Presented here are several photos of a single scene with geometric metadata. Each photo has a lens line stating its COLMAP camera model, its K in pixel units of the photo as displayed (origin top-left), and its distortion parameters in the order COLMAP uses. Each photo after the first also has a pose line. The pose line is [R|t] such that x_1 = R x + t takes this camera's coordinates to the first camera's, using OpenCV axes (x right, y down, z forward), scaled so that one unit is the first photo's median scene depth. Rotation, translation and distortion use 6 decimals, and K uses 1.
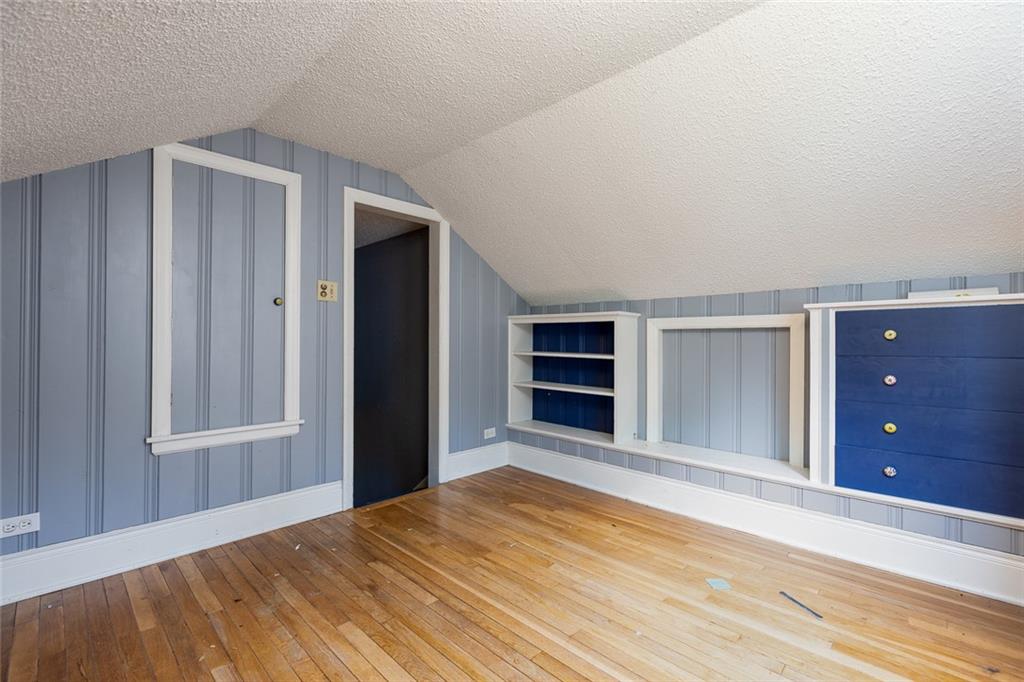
lens RADIAL K [[453.8, 0, 515.3], [0, 453.8, 335.8], [0, 0, 1]] dist [0.003762, -0.001853]
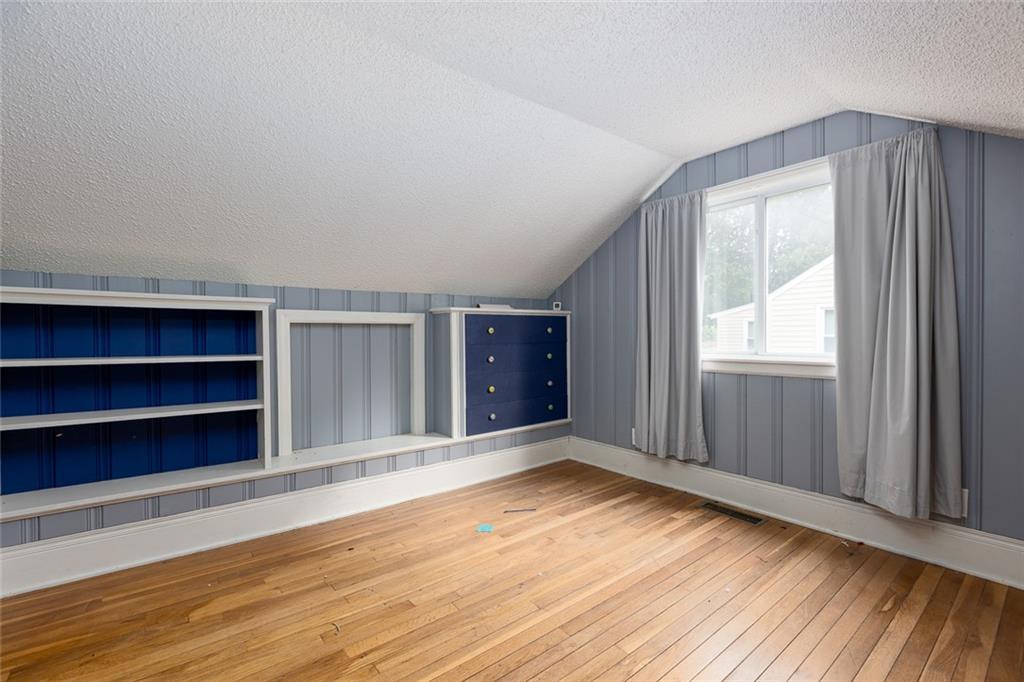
lens RADIAL K [[453.8, 0, 515.4], [0, 453.8, 341.9], [0, 0, 1]] dist [0.003762, -0.001853]
pose [[0.131546, -0.018249, 0.991142, -0.565470], [-0.002814, 0.999820, 0.018783, 0.005414], [-0.991306, -0.005259, 0.131471, 0.550929]]
